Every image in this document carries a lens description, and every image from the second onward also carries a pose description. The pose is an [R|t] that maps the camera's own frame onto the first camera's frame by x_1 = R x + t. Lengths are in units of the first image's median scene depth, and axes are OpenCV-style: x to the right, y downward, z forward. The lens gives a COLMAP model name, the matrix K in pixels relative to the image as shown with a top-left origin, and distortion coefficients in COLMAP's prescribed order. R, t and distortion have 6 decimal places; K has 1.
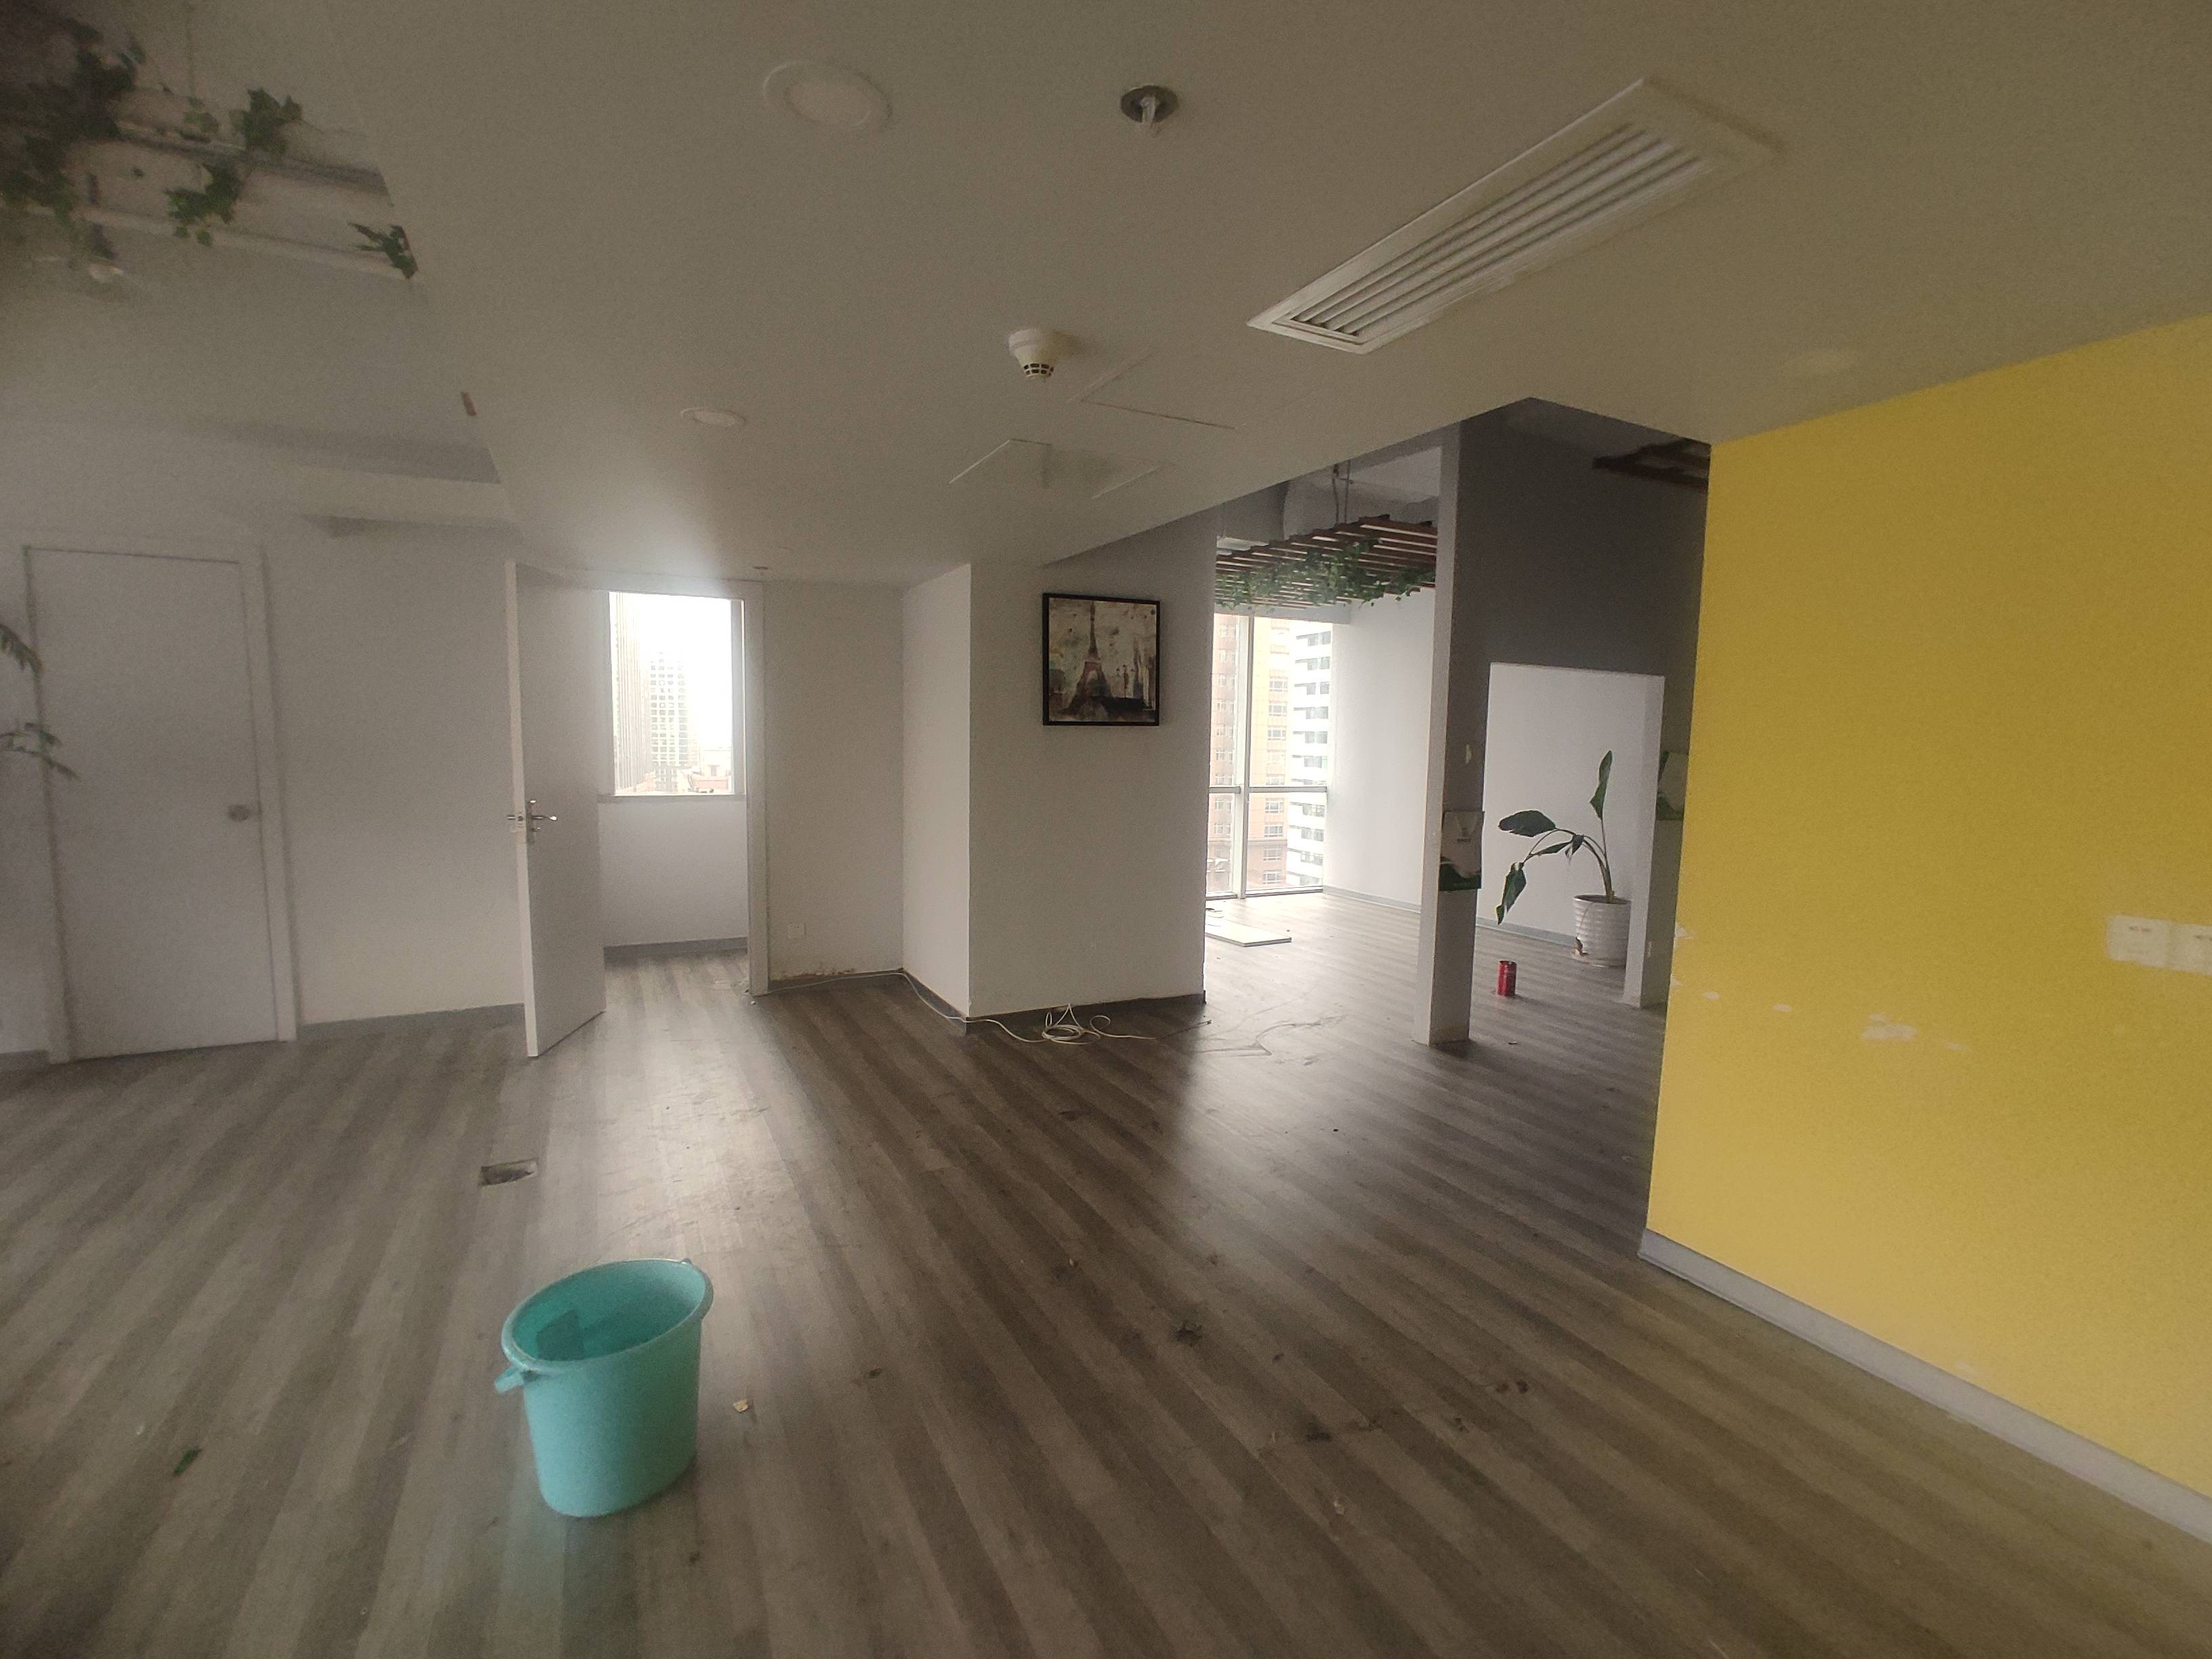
lens RADIAL K [[994.8, 0, 1099.5], [0, 994.8, 837.6], [0, 0, 1]] dist [0.000604, 0.000097]
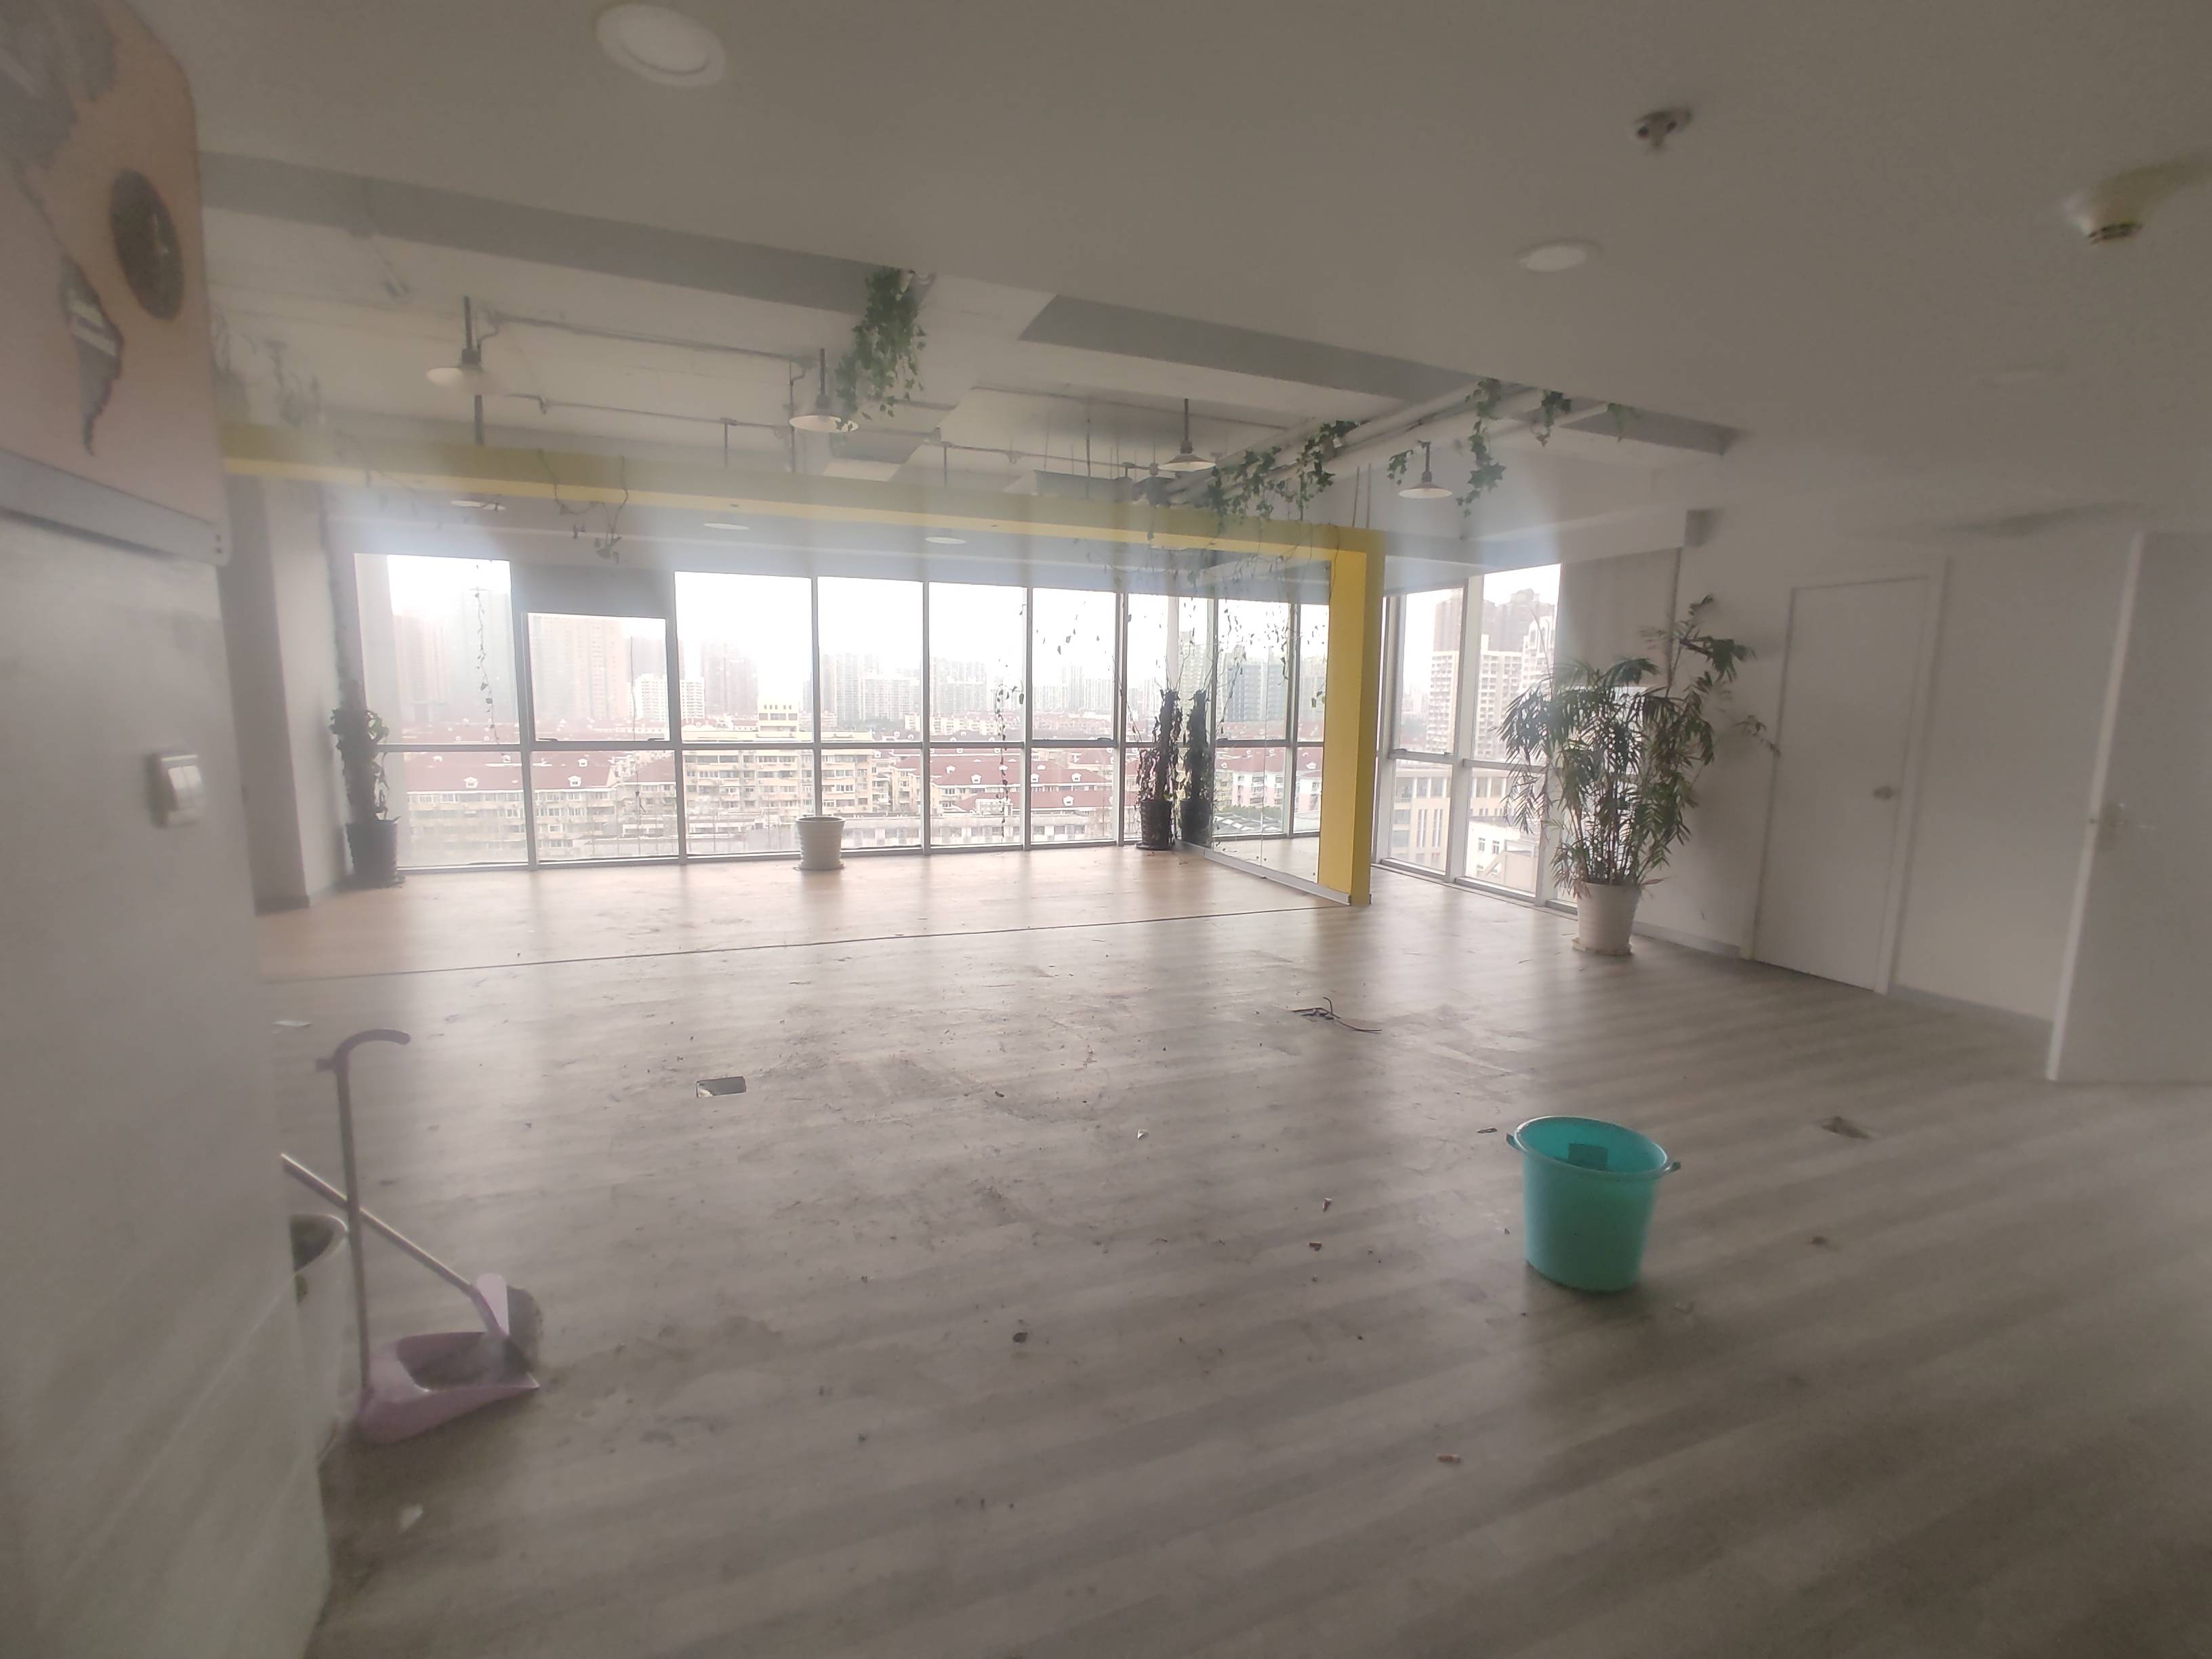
lens RADIAL K [[994.8, 0, 1099.5], [0, 994.8, 837.6], [0, 0, 1]] dist [0.000604, 0.000097]
pose [[-0.093190, 0.120021, -0.988388, 0.390754], [-0.118855, 0.984268, 0.130727, -0.015886], [0.988529, 0.129657, -0.077459, 0.181993]]
